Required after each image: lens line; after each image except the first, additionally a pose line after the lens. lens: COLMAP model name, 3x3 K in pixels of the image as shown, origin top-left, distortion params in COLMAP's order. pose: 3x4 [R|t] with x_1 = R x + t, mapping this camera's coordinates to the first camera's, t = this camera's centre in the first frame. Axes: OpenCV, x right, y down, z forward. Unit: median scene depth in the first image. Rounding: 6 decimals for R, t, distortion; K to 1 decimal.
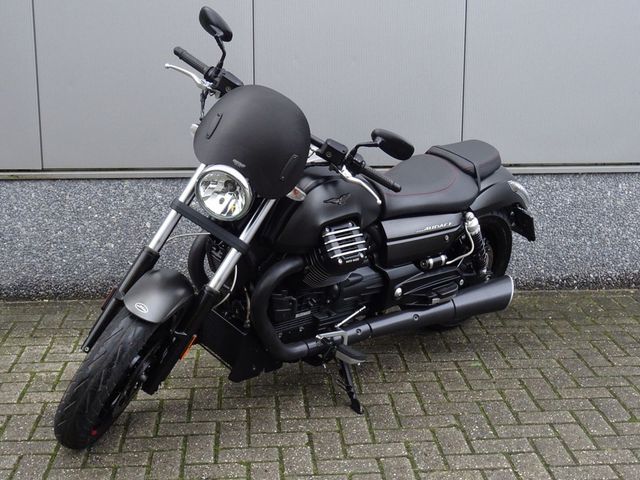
lens RADIAL K [[1018.8, 0, 320.0], [0, 1018.8, 240.0], [0, 0, 1]] dist [0.000505, 0.009205]
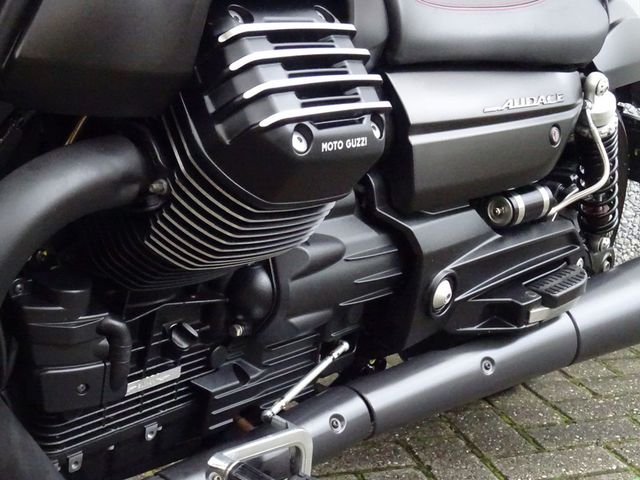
lens RADIAL K [[1018.8, 0, 320.0], [0, 1018.8, 240.0], [0, 0, 1]] dist [0.000505, 0.009205]
pose [[0.988708, -0.052428, 0.140381, -0.008593], [0.060794, 0.996579, -0.055979, 0.050246], [-0.136966, 0.063882, 0.988514, 0.678059]]
